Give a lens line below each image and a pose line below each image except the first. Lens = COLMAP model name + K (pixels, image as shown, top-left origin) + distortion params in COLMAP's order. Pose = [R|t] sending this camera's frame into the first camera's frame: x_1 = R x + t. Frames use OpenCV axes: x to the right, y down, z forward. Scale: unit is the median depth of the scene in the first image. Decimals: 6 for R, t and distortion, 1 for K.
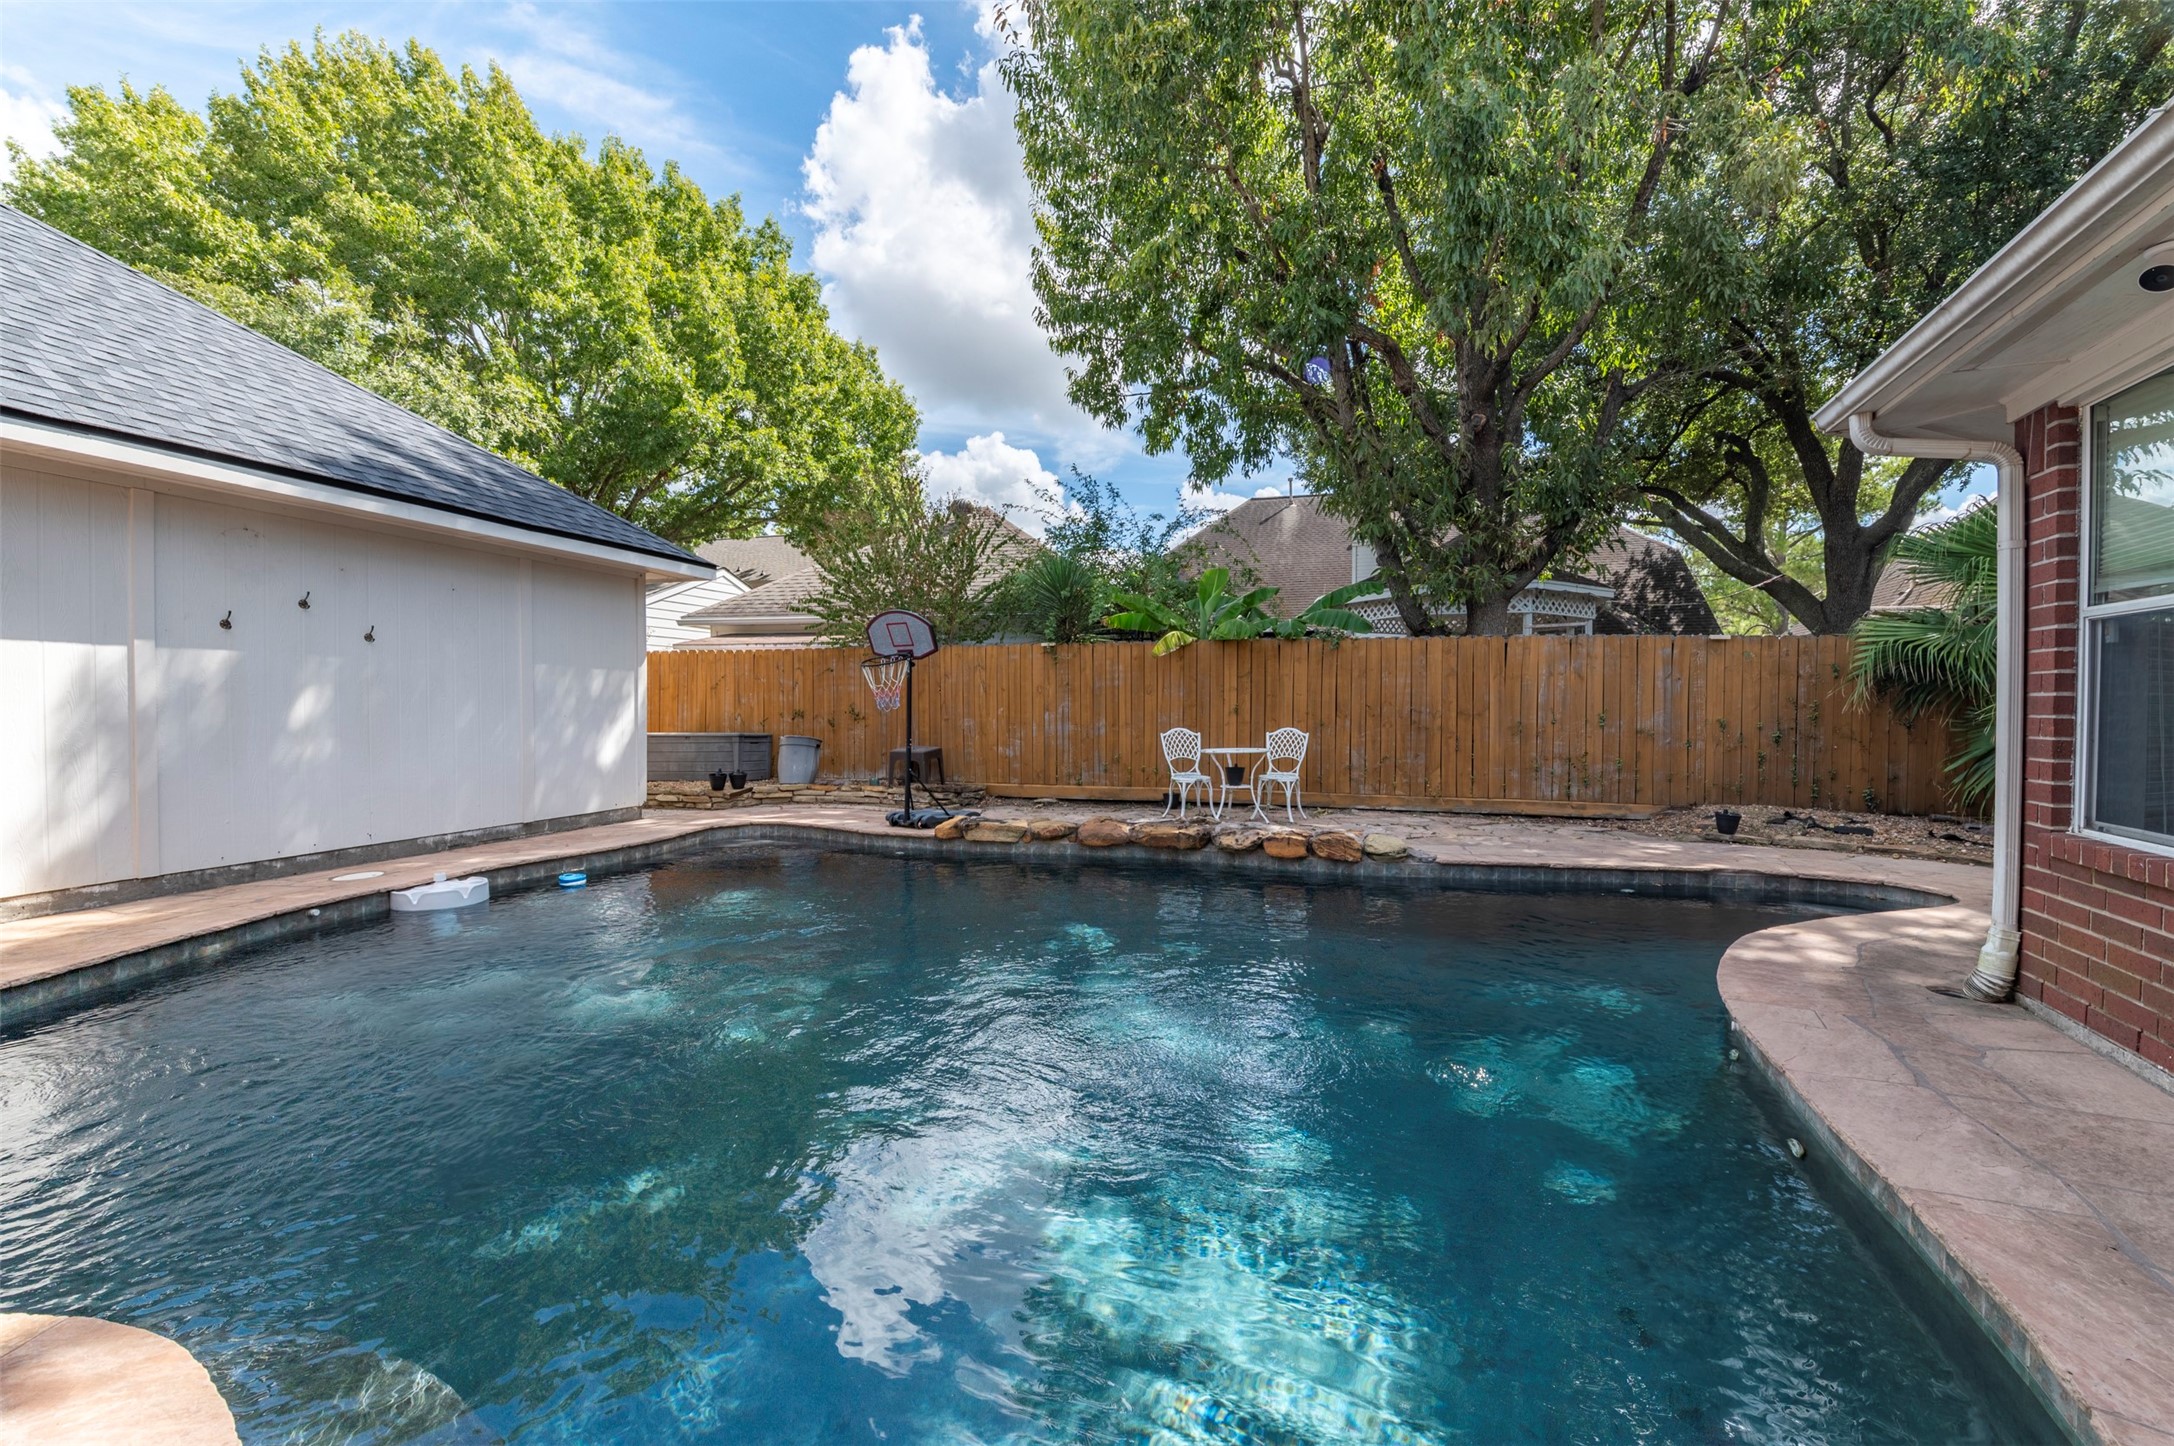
lens RADIAL K [[871.7, 0, 1089.4], [0, 871.7, 722.5], [0, 0, 1]] dist [-0.016784, -0.000878]
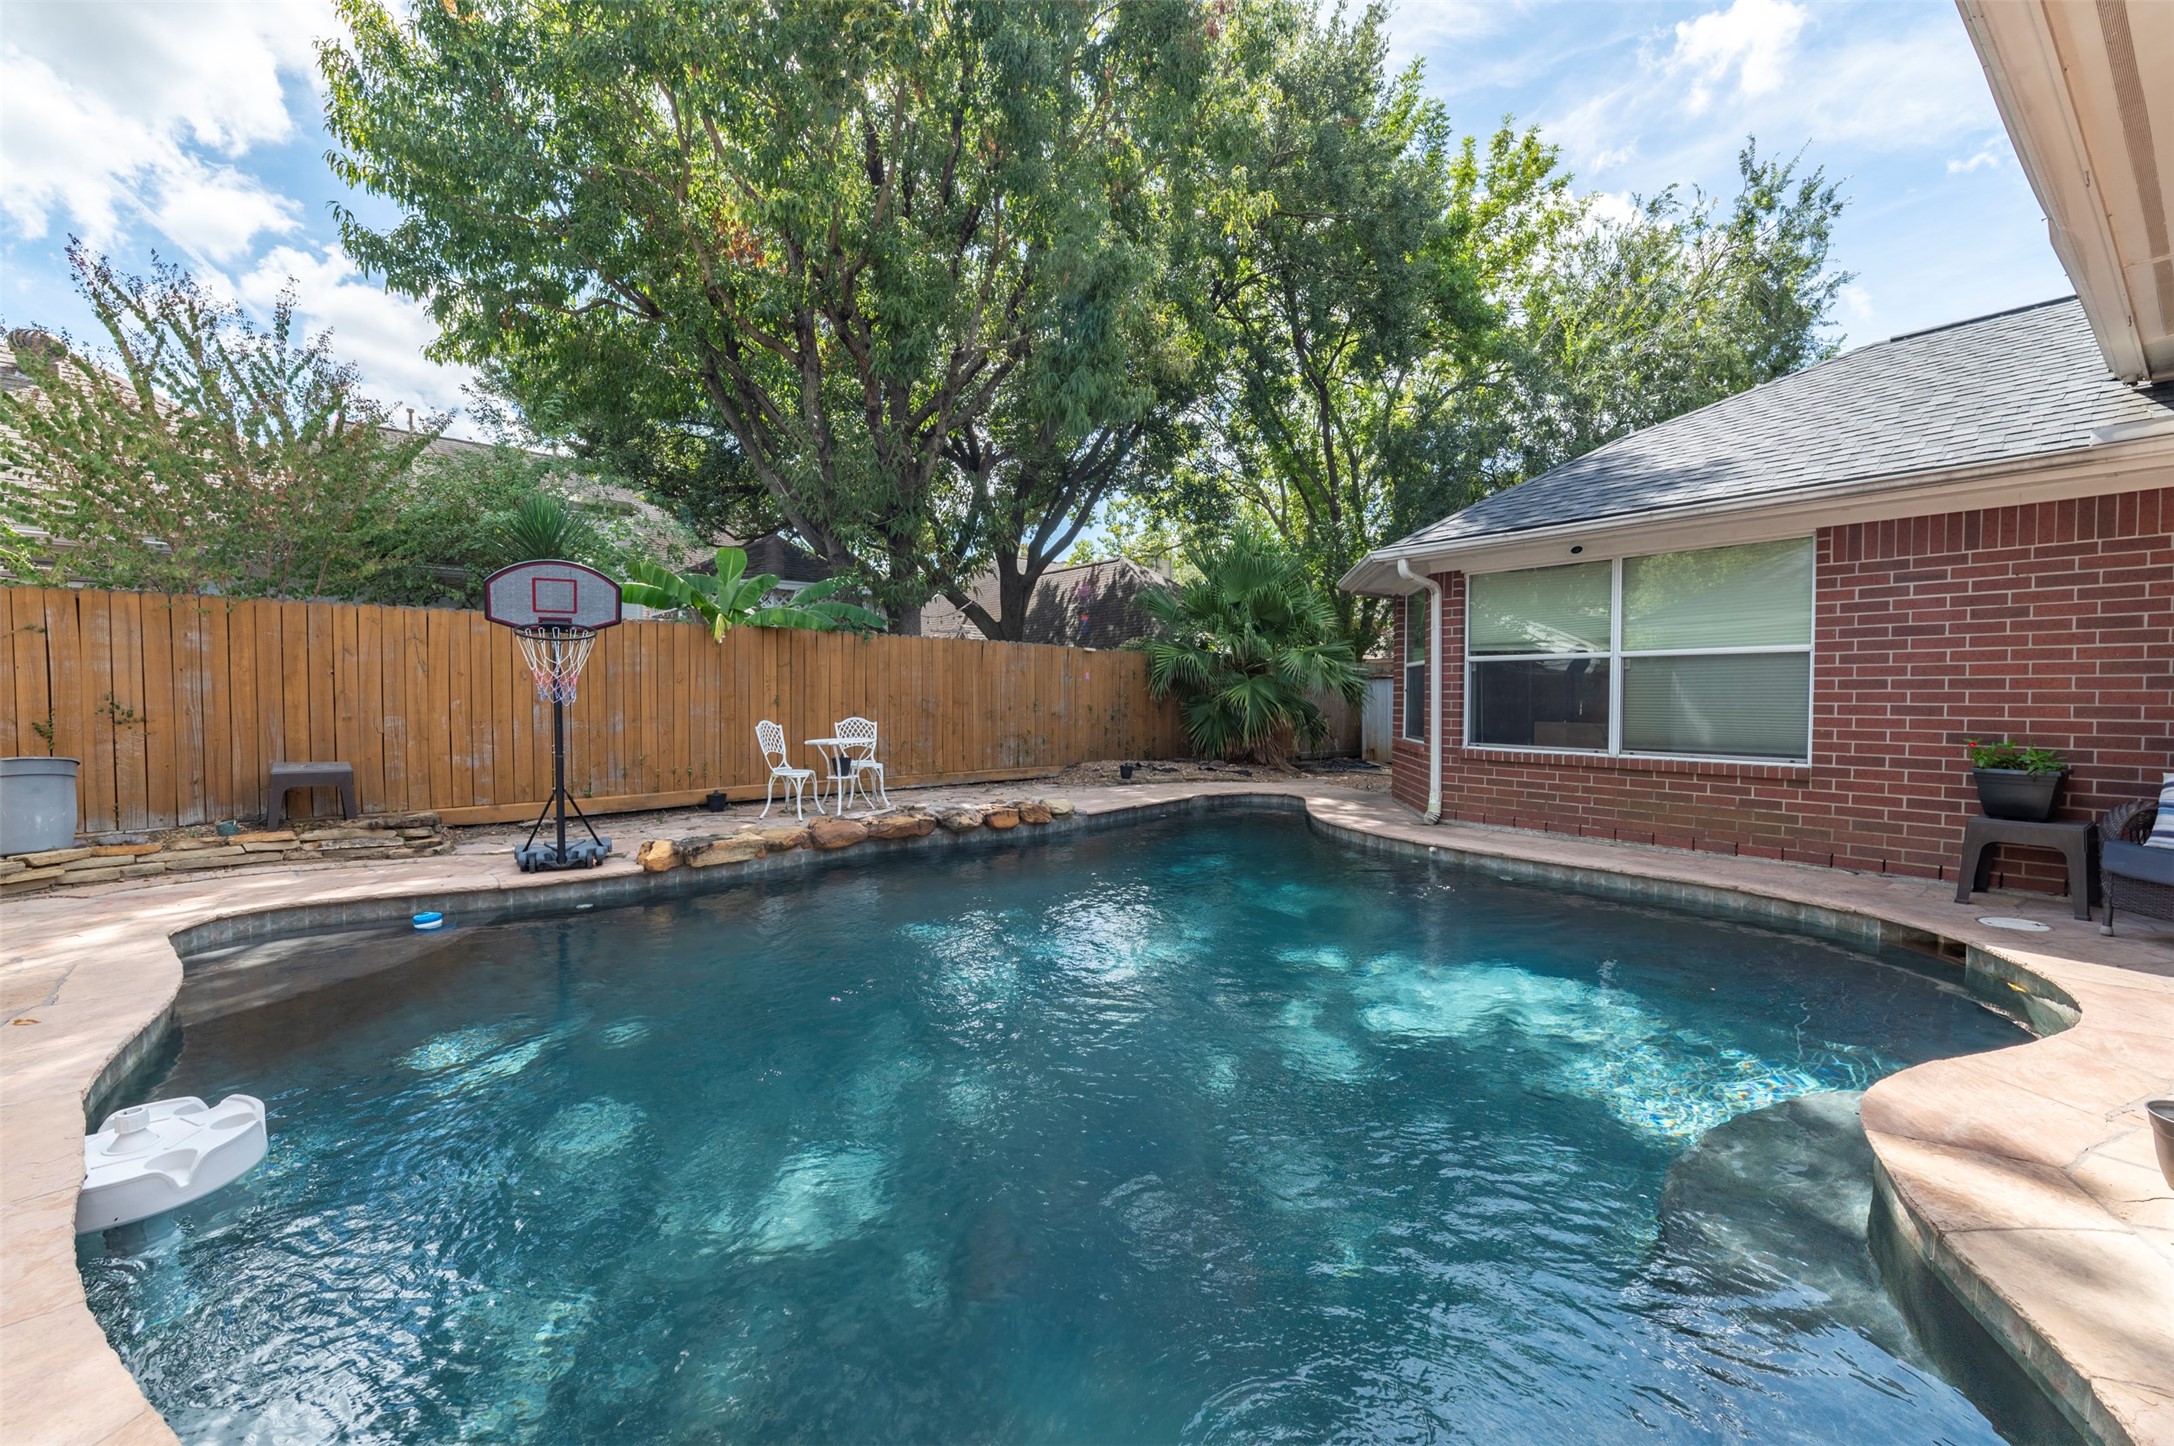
lens RADIAL K [[871.7, 0, 1089.4], [0, 871.7, 722.5], [0, 0, 1]] dist [-0.016784, -0.000878]
pose [[0.482012, -0.027919, 0.875720, -0.656495], [0.016366, 0.999605, 0.022860, -0.008211], [-0.876012, 0.003313, 0.482278, 0.309899]]
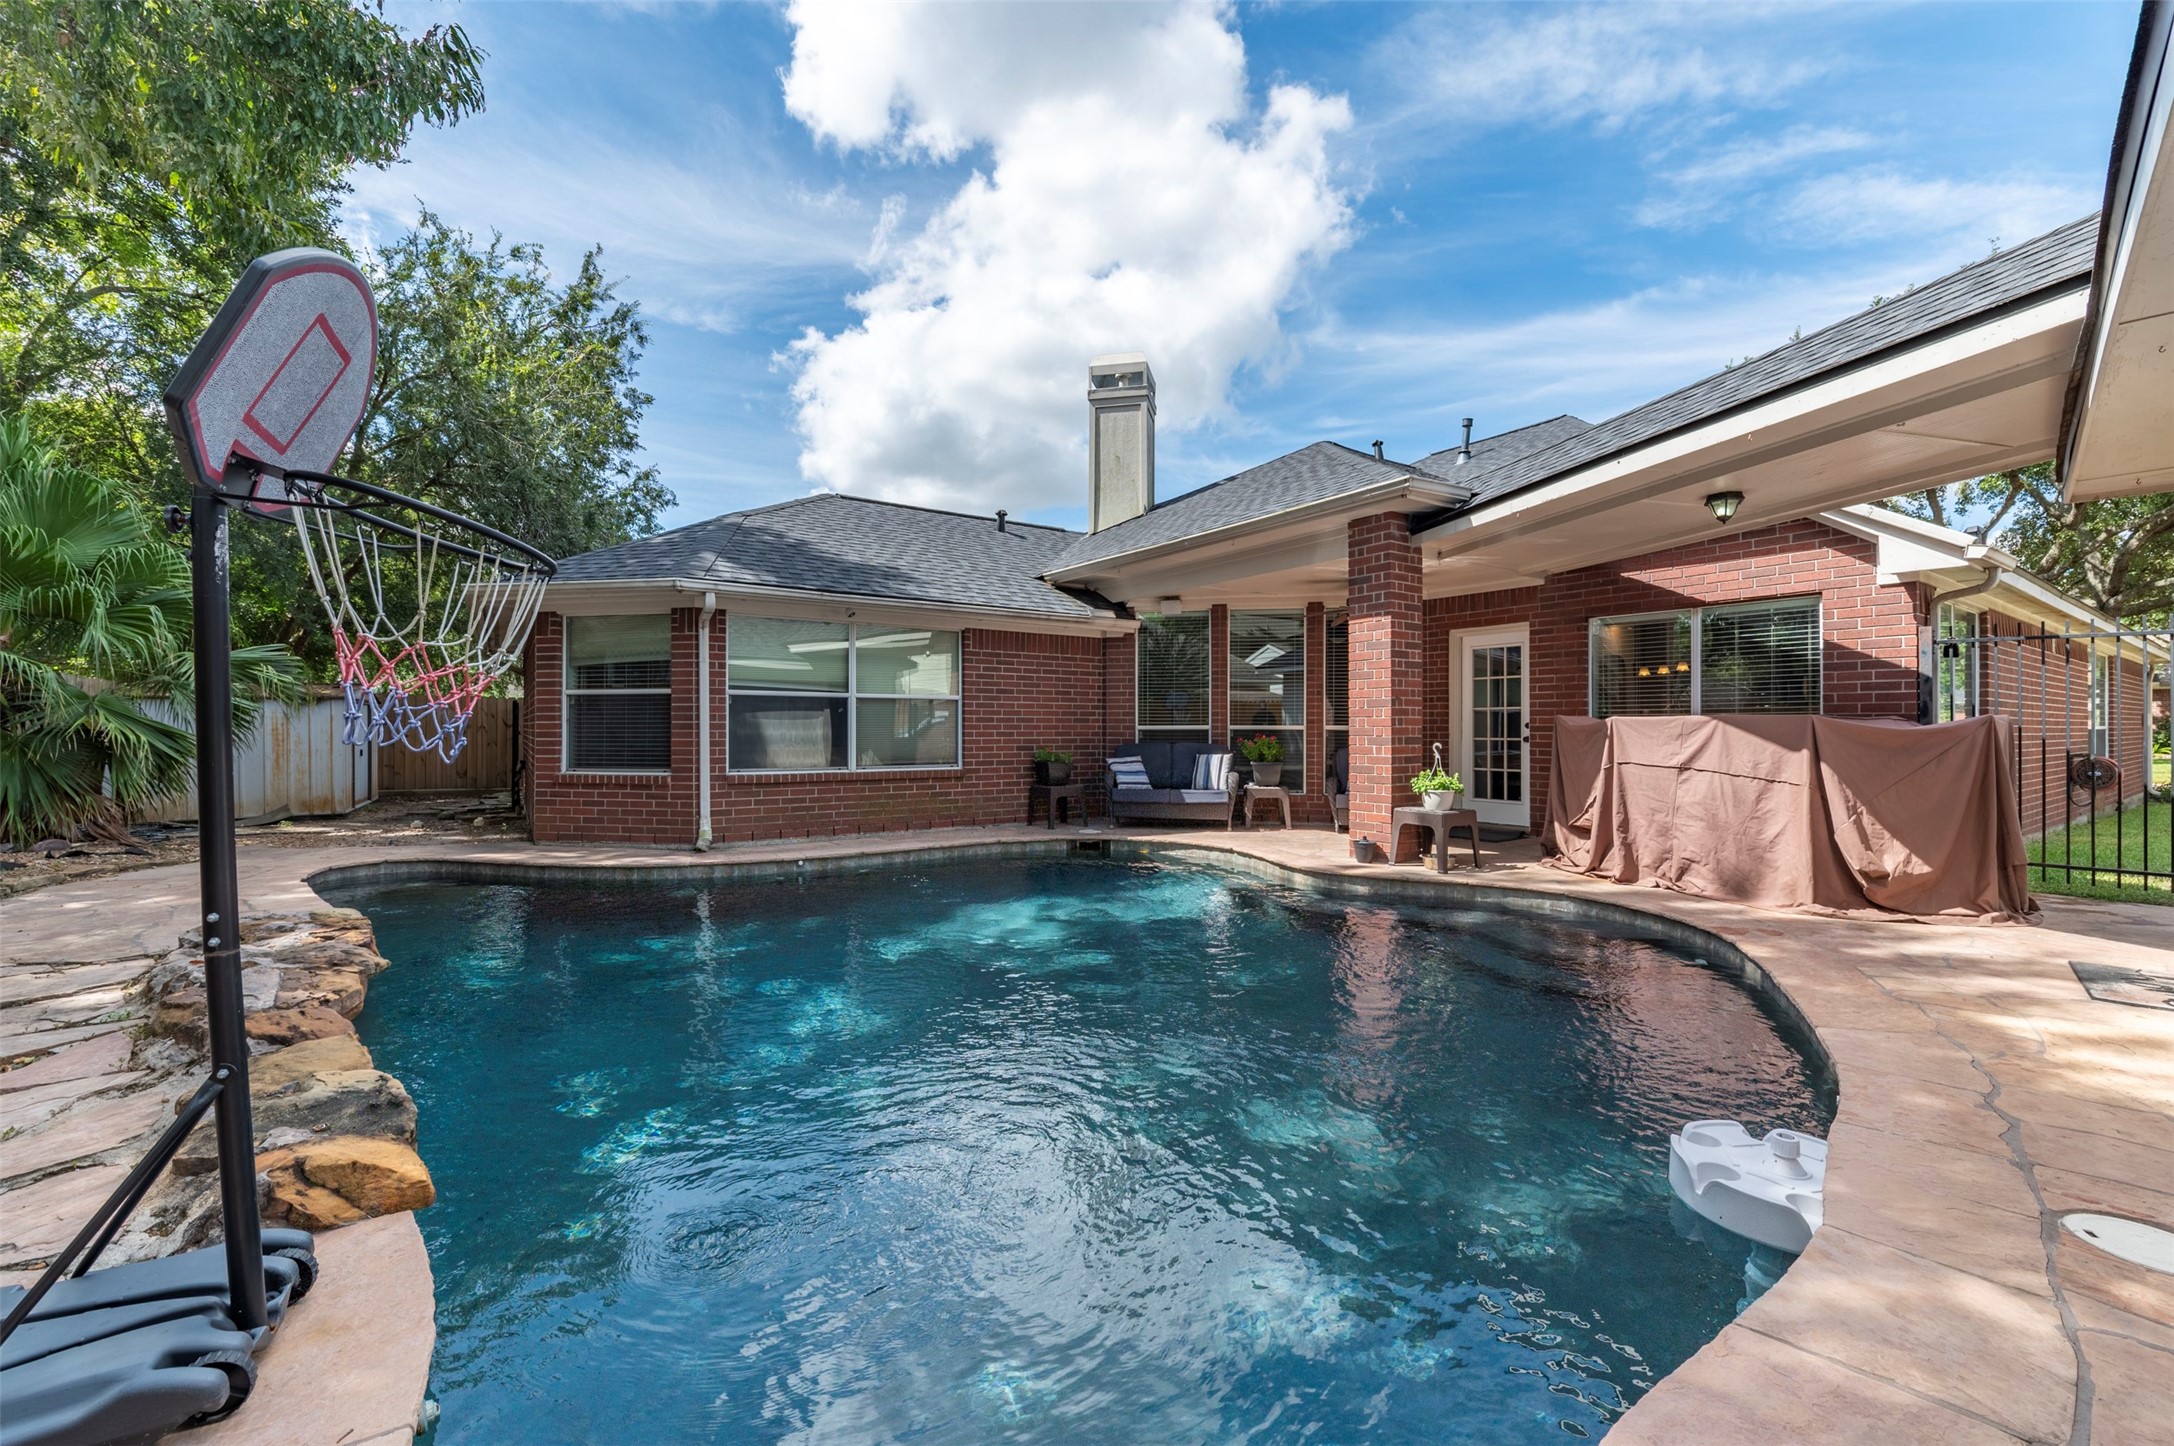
lens RADIAL K [[871.7, 0, 1089.4], [0, 871.7, 722.5], [0, 0, 1]] dist [-0.016784, -0.000878]
pose [[-0.860284, -0.003565, 0.509802, -0.500745], [0.004225, 0.999891, 0.014121, -0.027639], [-0.509797, 0.014302, -0.860176, 1.153254]]
